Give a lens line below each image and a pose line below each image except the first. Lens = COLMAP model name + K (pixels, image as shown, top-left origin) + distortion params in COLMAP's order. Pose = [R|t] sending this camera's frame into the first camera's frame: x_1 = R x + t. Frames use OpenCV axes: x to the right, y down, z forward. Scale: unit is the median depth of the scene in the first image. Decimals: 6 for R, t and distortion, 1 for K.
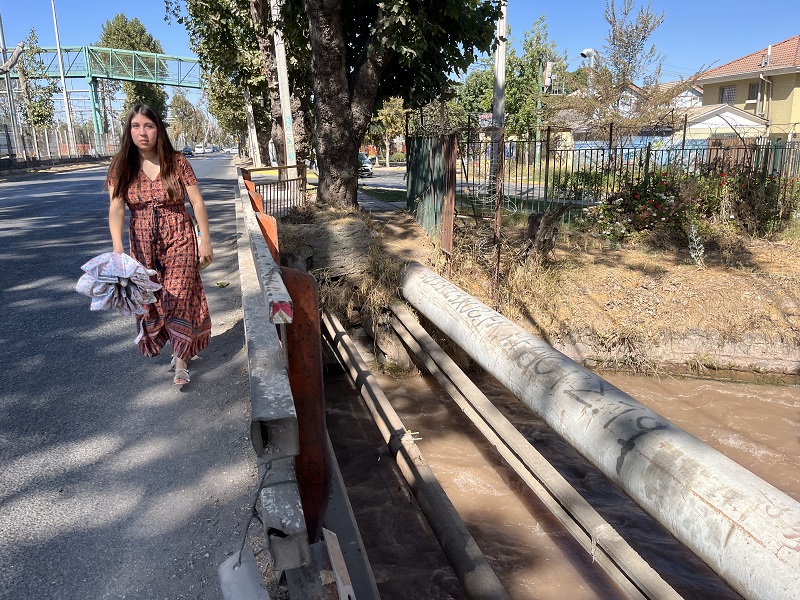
lens RADIAL K [[584.5, 0, 400.0], [0, 584.5, 300.0], [0, 0, 1]] dist [0.053222, -0.067687]
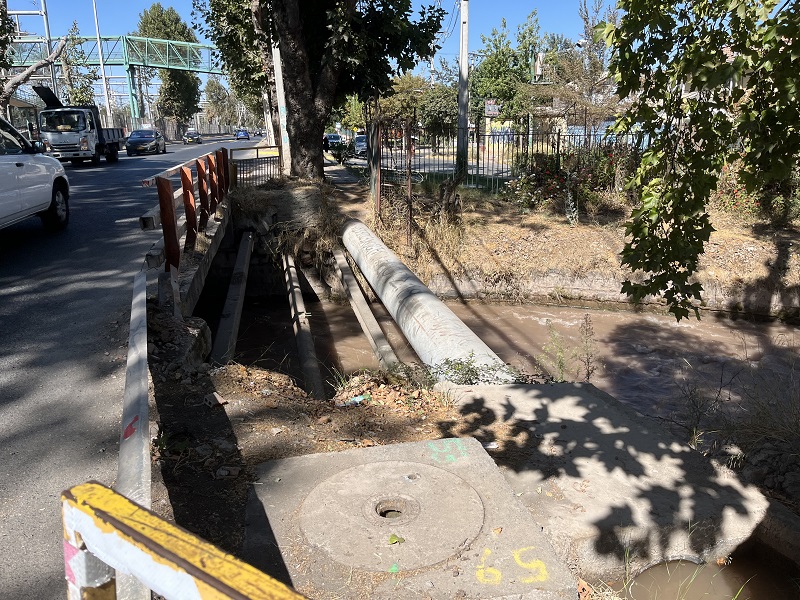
lens RADIAL K [[586.3, 0, 401.6], [0, 586.3, 282.7], [0, 0, 1]] dist [0.036018, -0.007217]
pose [[0.998666, 0.015347, -0.049295, 0.166220], [-0.015411, 0.999881, -0.000903, 0.066471], [0.049275, 0.001661, 0.998784, -0.270811]]
